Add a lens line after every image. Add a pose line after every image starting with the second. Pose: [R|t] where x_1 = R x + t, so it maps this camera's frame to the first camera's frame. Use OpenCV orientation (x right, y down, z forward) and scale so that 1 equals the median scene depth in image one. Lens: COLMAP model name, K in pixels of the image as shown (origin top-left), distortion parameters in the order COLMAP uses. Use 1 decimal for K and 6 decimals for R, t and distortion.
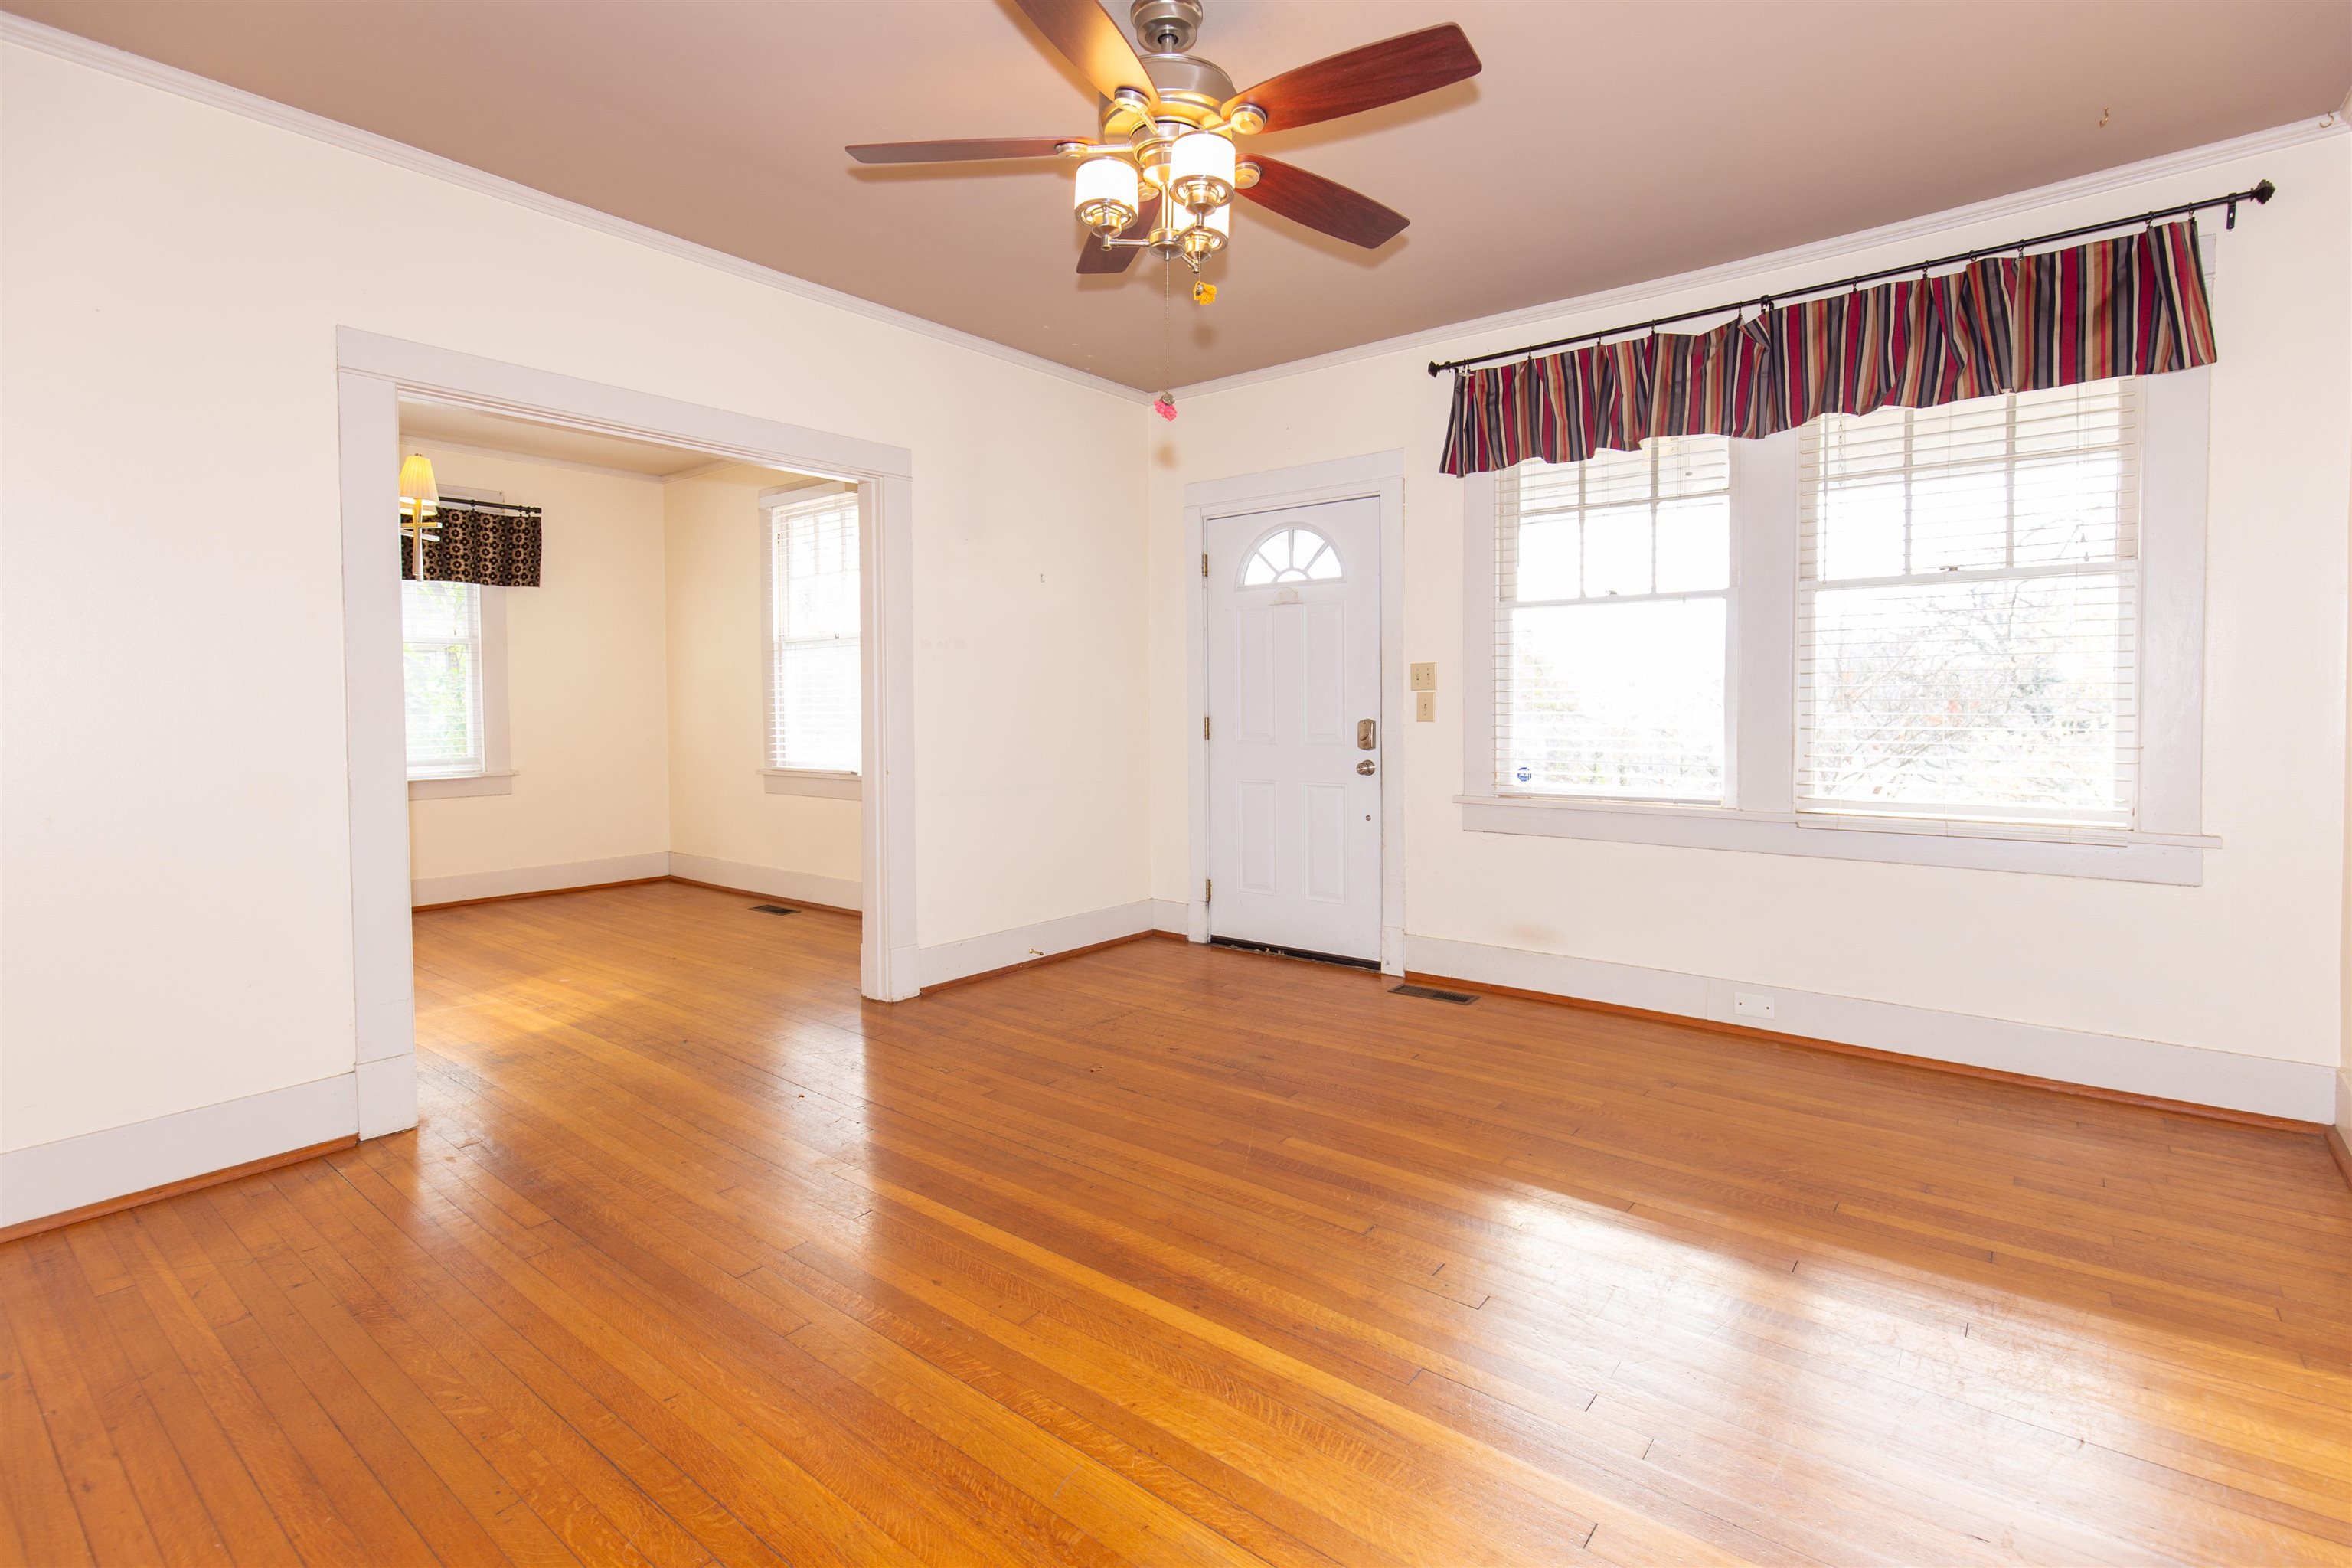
lens RADIAL K [[1060.4, 0, 1210.0], [0, 1060.4, 728.1], [0, 0, 1]] dist [0.001252, 0.000096]
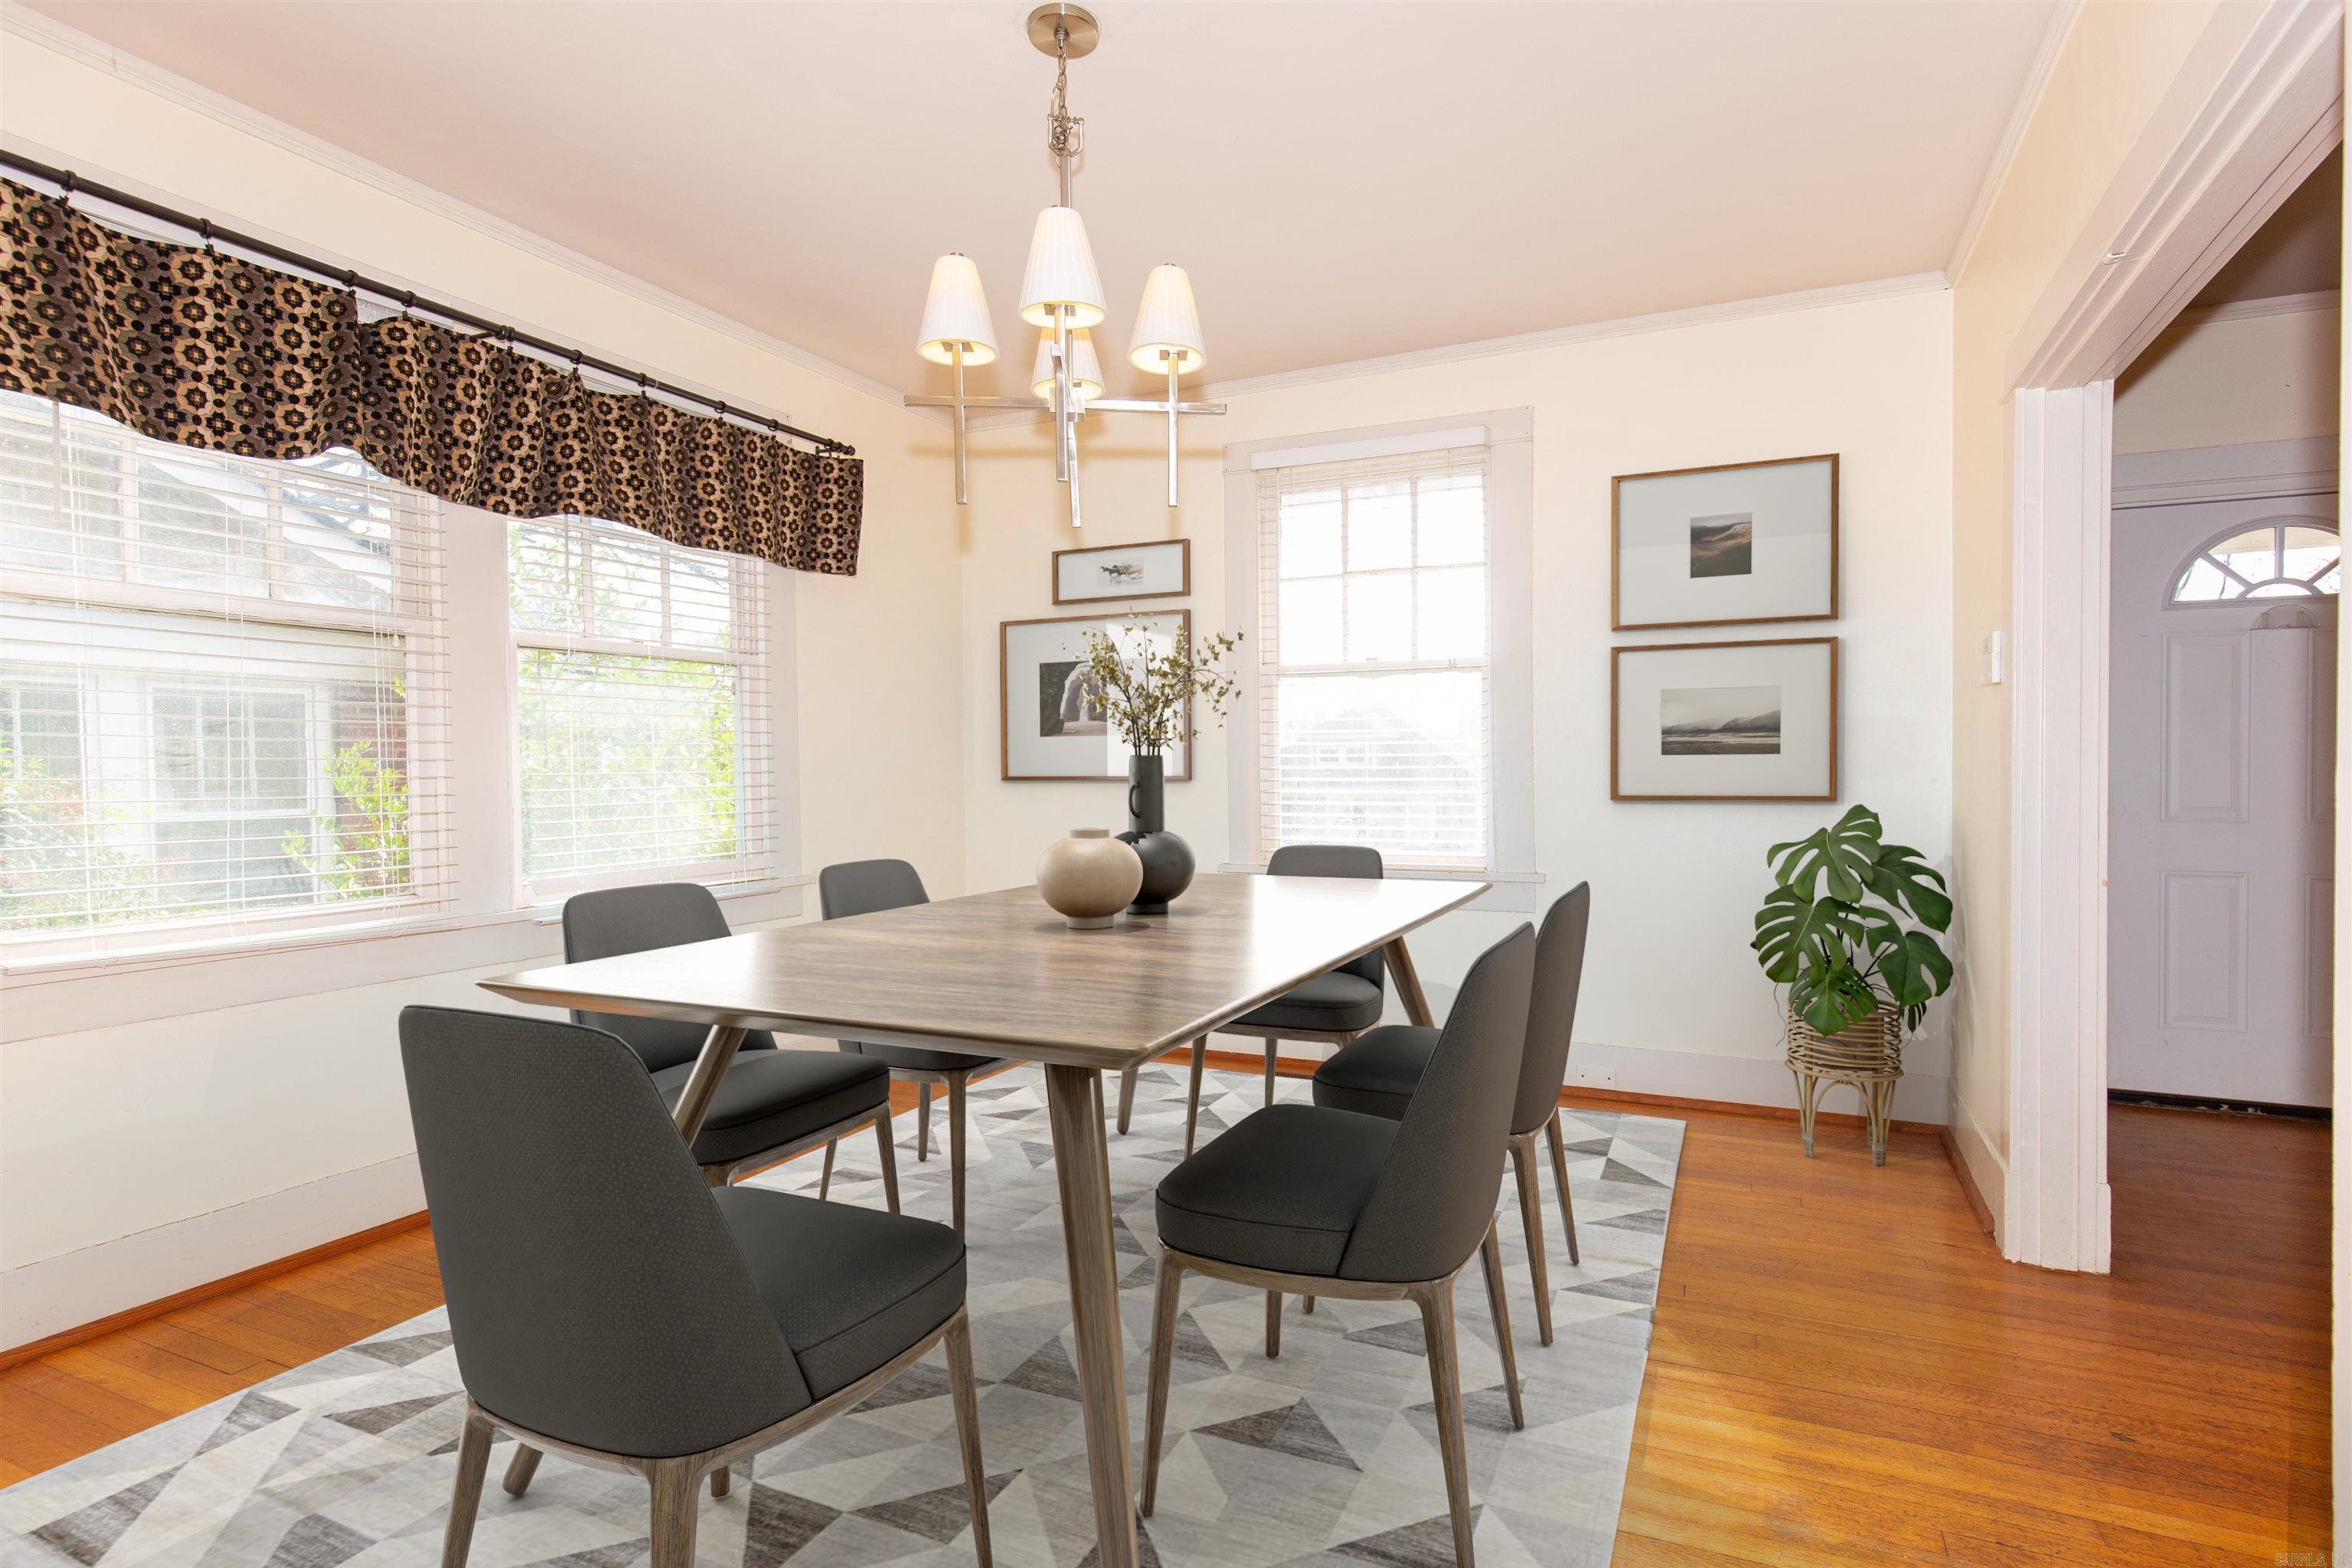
lens RADIAL K [[1094.8, 0, 1282.3], [0, 1094.8, 775.6], [0, 0, 1]] dist [0.000108, -0.000063]
pose [[0.964568, -0.003353, 0.263812, -0.983856], [0.006651, 0.999910, -0.011609, -0.014980], [-0.263749, 0.012953, 0.964504, 0.576565]]
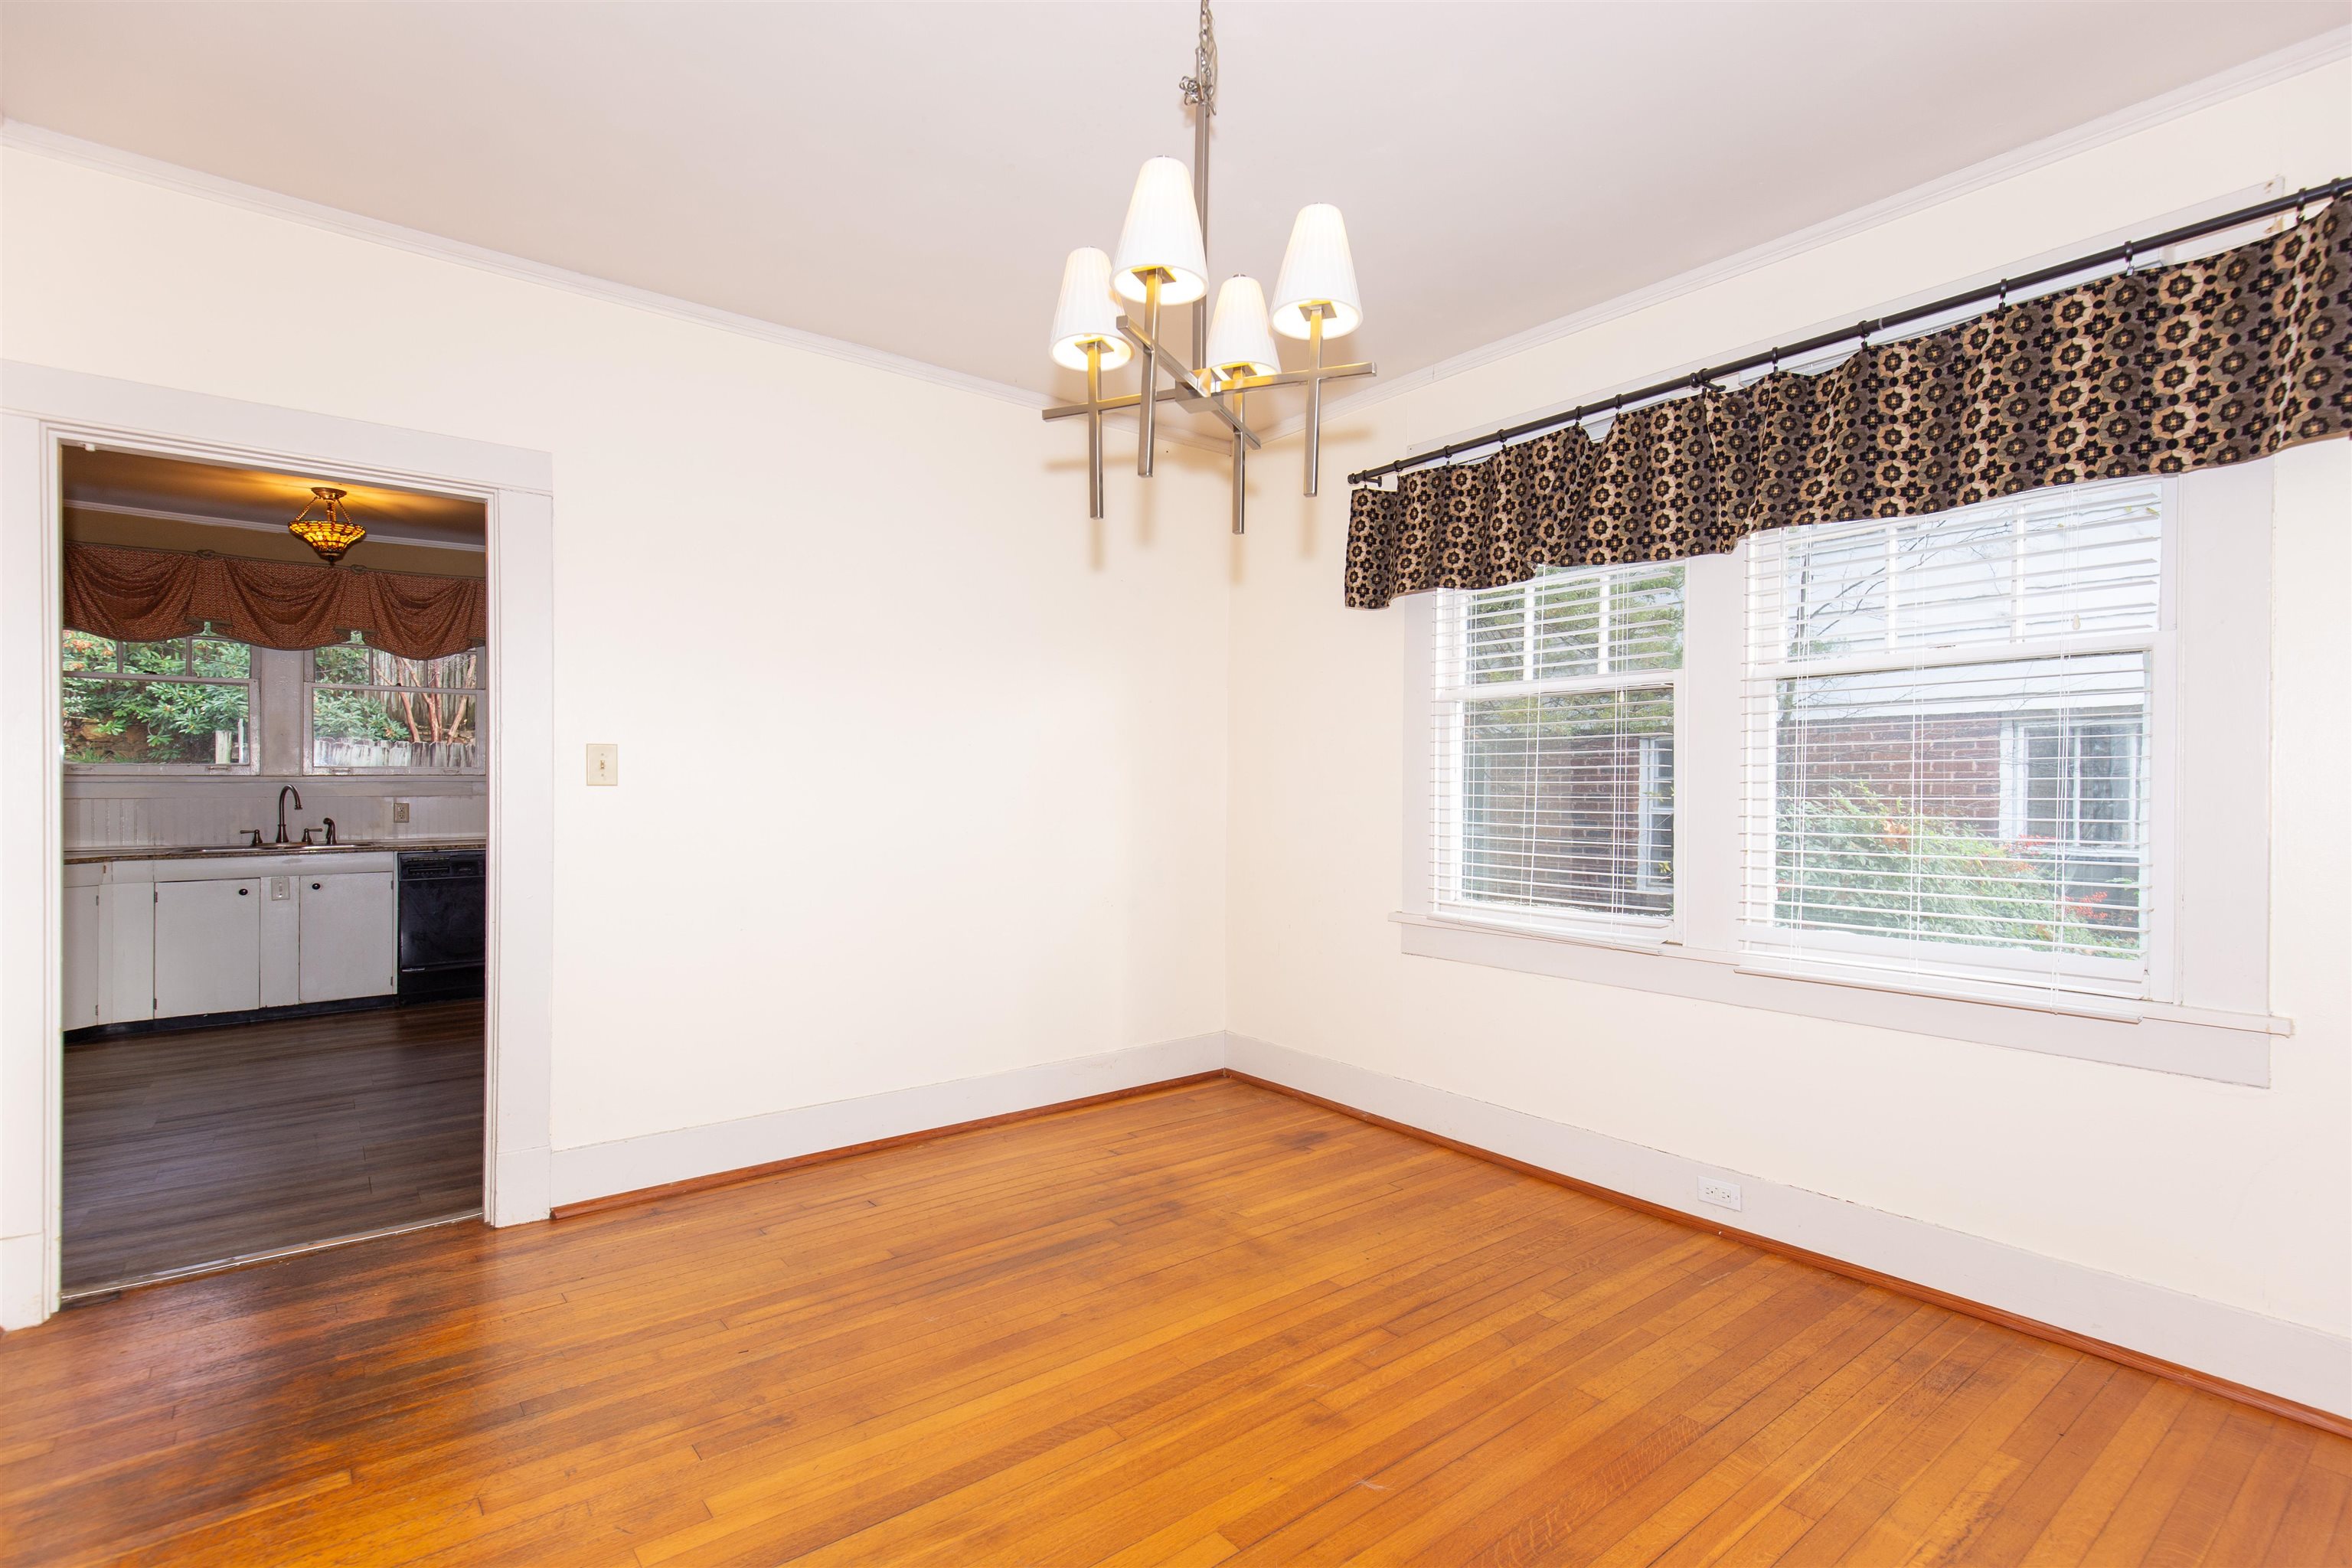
lens RADIAL K [[1127.8, 0, 1172.1], [0, 1127.8, 804.6], [0, 0, 1]] dist [0.003023, 0.000254]
pose [[-0.238490, 0.011224, -0.971080, -0.413070], [-0.024763, 0.999538, 0.017634, -0.040722], [0.970829, 0.028253, -0.238102, 1.319490]]
